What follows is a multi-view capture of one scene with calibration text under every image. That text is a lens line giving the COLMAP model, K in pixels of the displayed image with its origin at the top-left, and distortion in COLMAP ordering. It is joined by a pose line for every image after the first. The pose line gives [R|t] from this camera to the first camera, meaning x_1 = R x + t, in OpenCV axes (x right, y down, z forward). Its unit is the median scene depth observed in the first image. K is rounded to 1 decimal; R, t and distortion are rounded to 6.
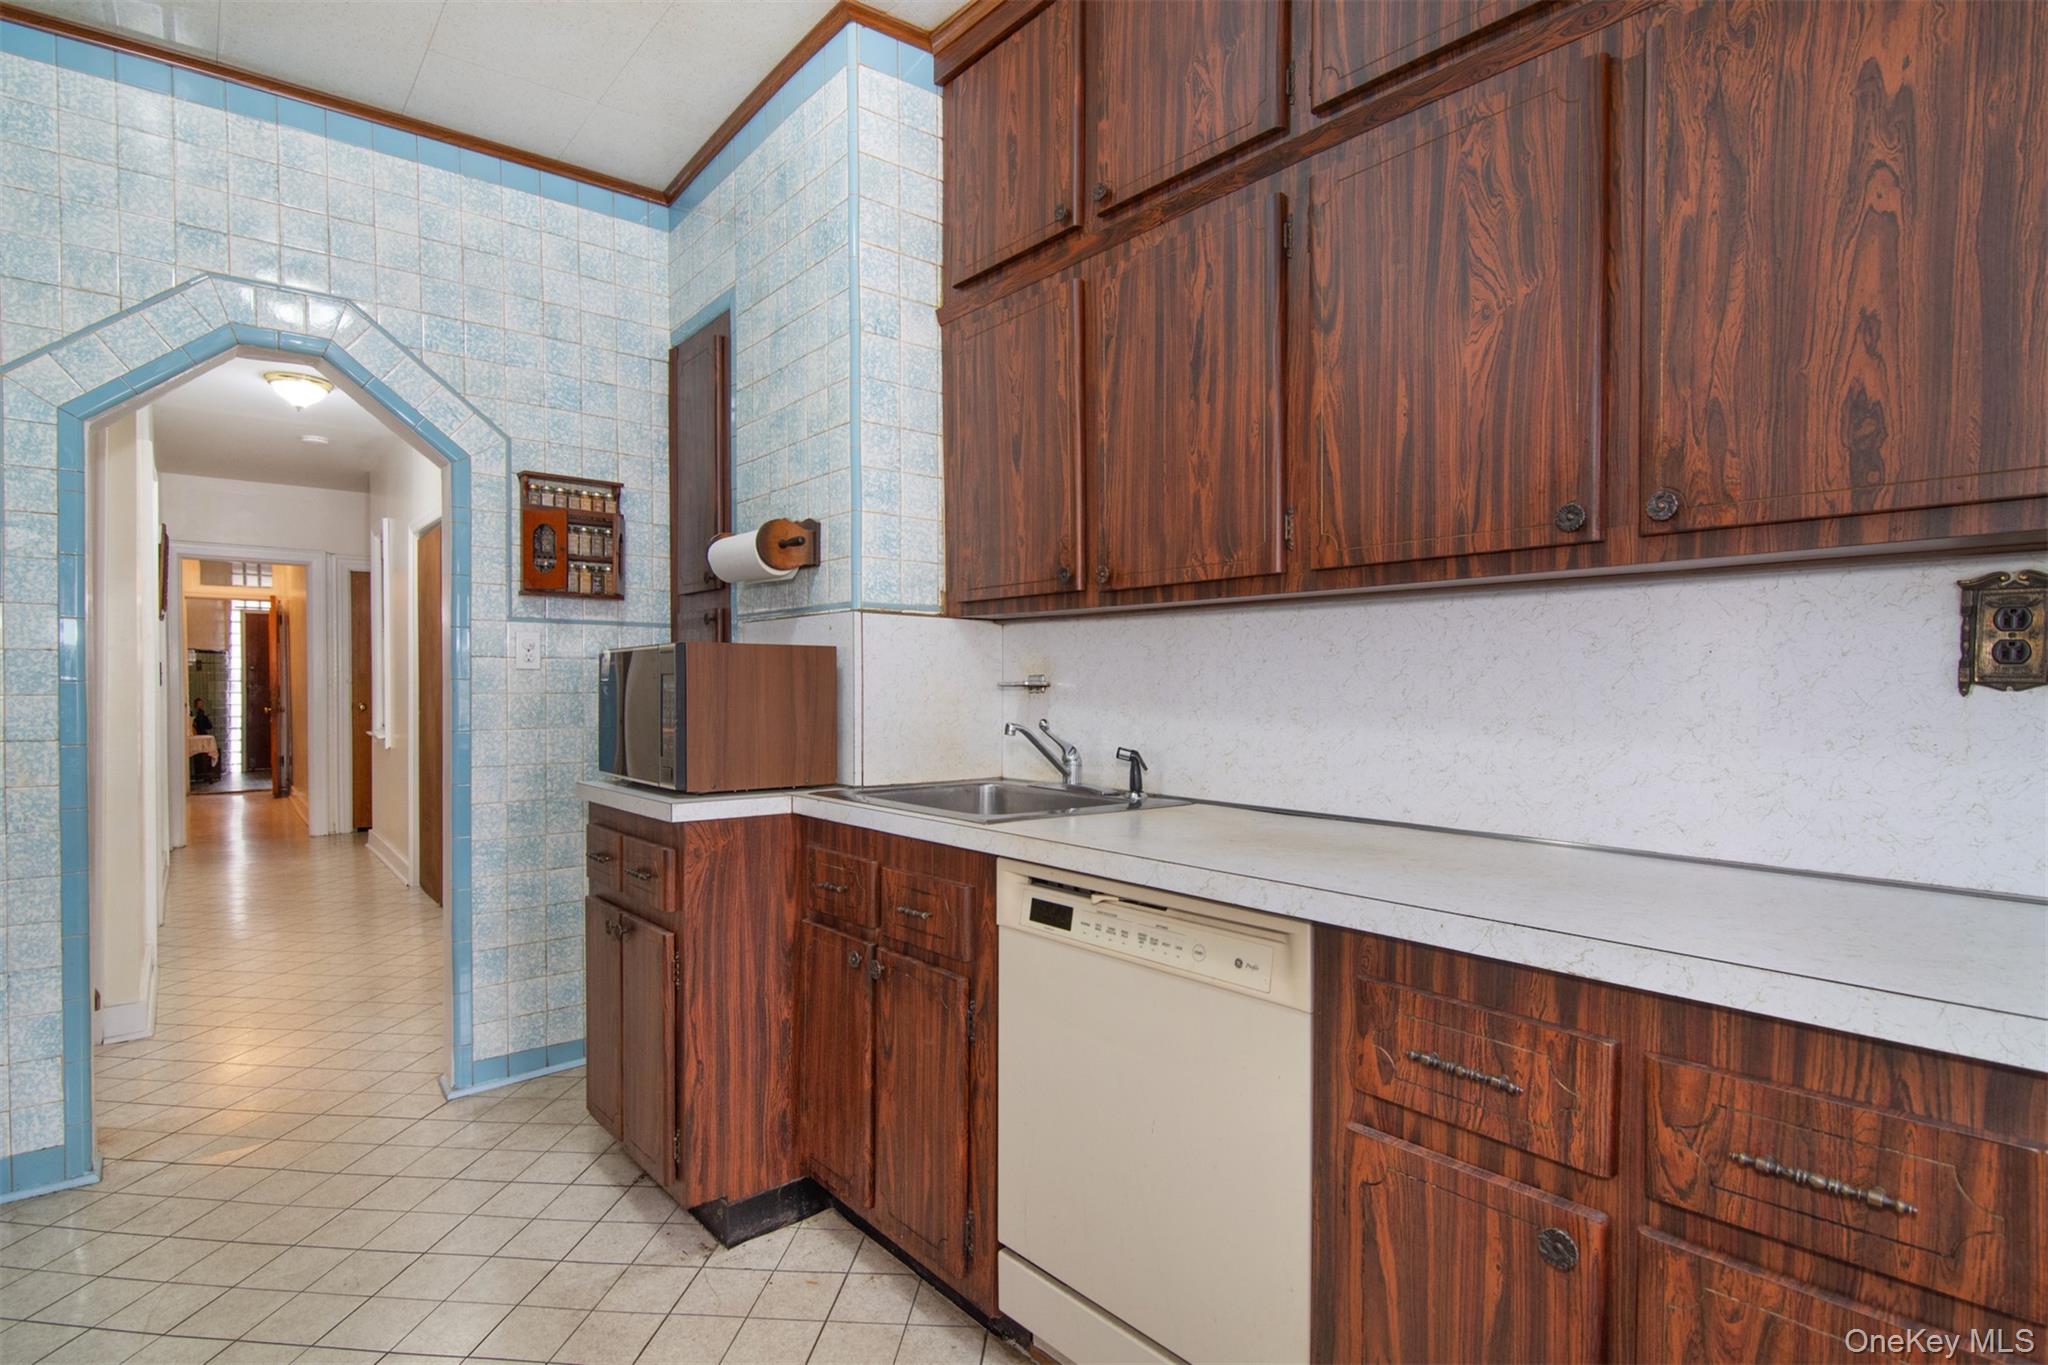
lens RADIAL K [[1034.7, 0, 1019.6], [0, 1034.7, 687.7], [0, 0, 1]] dist [0.048078, -0.032883]
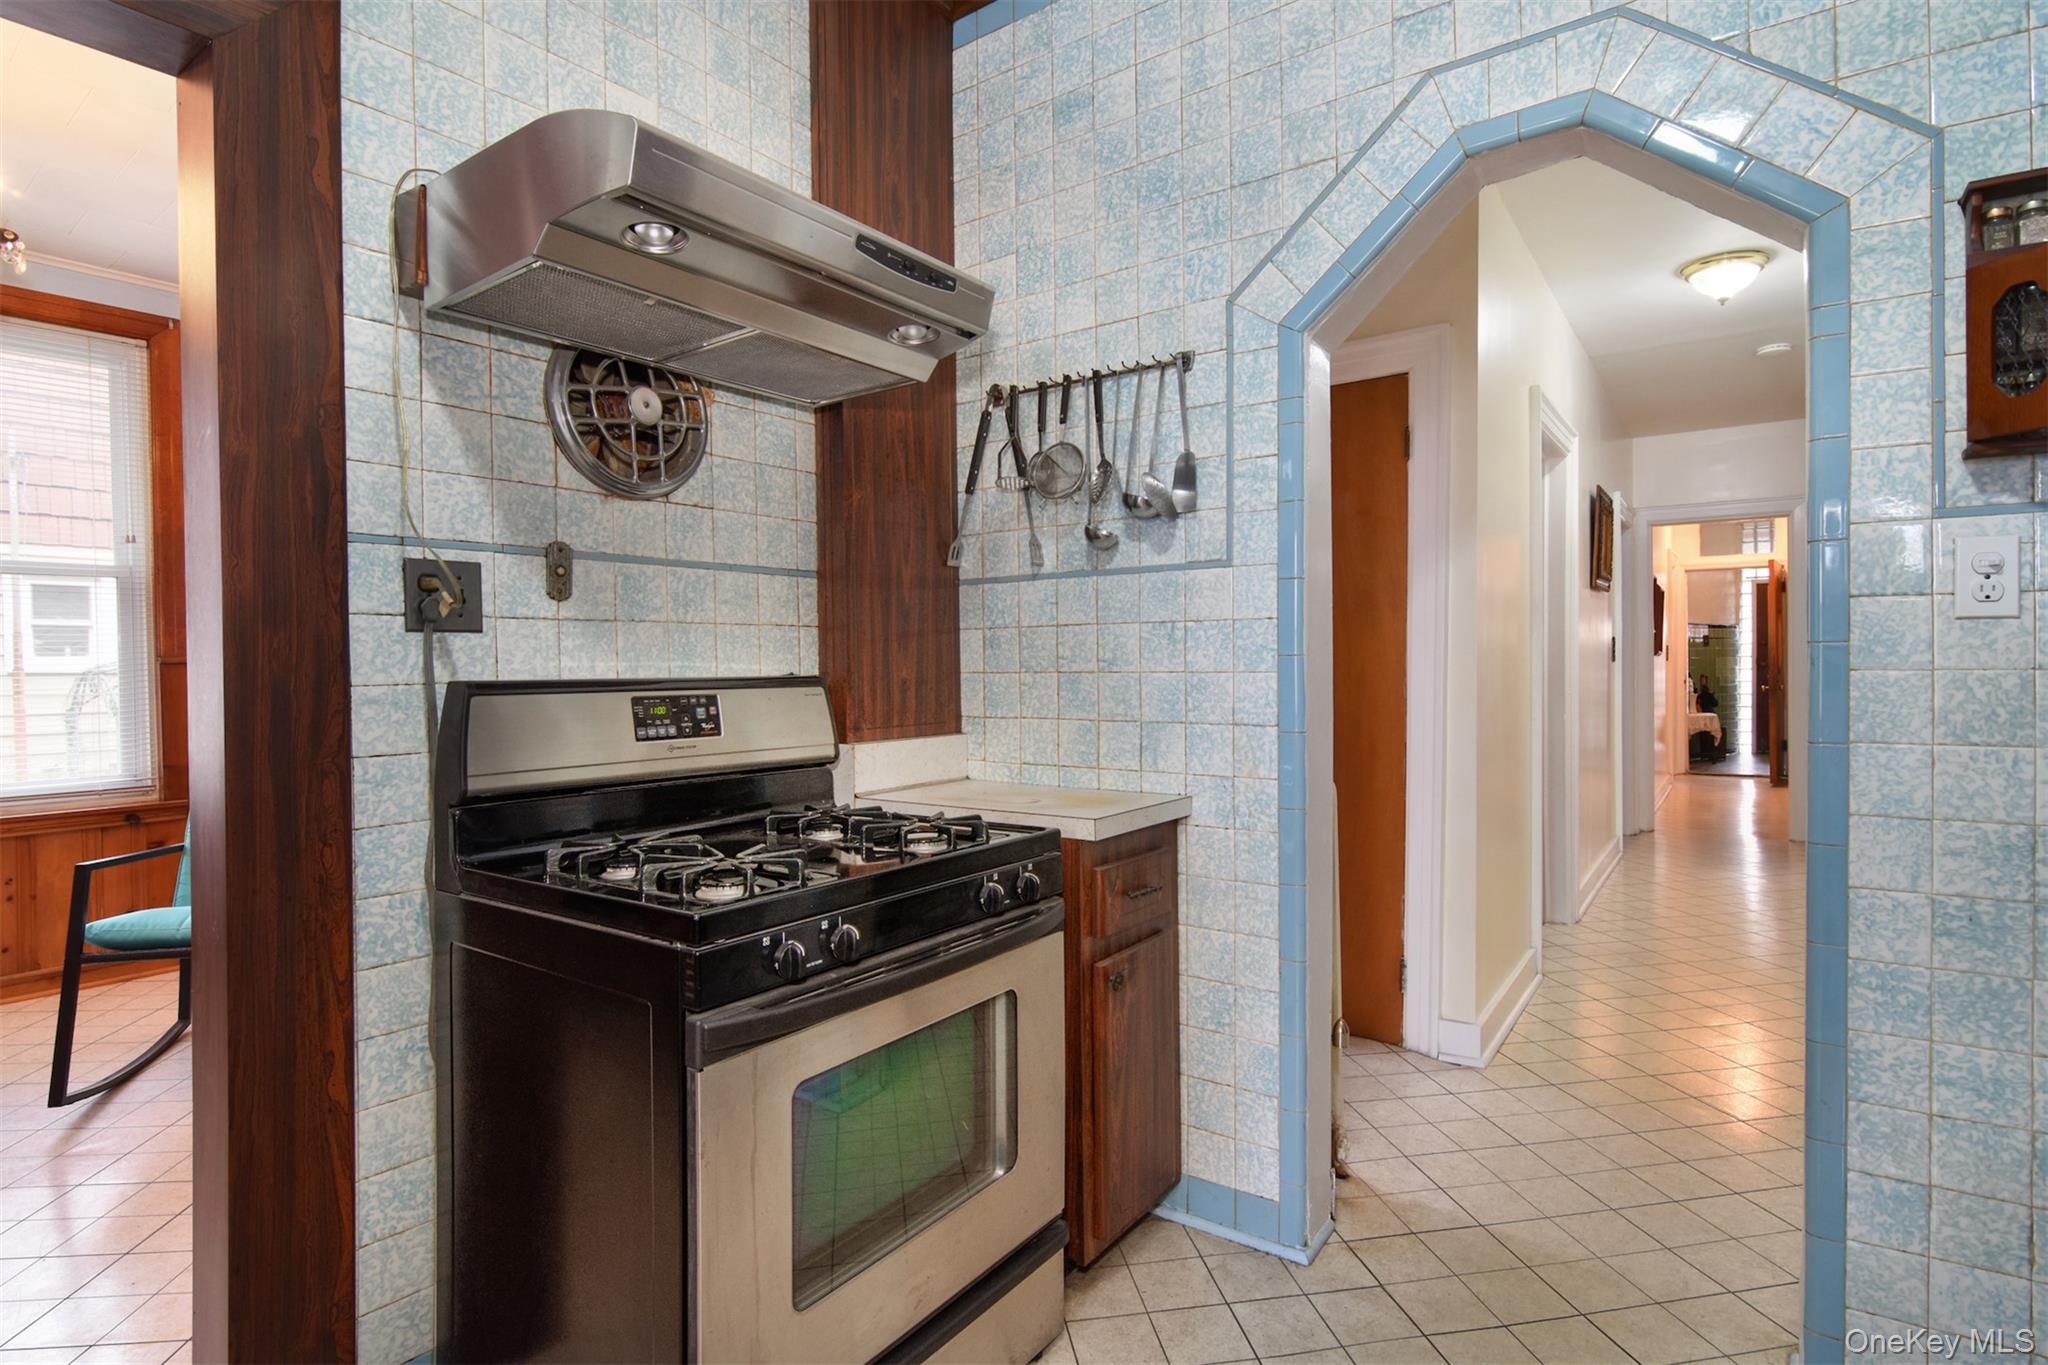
lens RADIAL K [[1034.7, 0, 1019.6], [0, 1034.7, 687.7], [0, 0, 1]] dist [0.048078, -0.032883]
pose [[0.290539, 0.016390, -0.956723, -0.149873], [0.005260, 0.999811, 0.018726, 0.002505], [0.956849, -0.010473, 0.290398, 0.460829]]
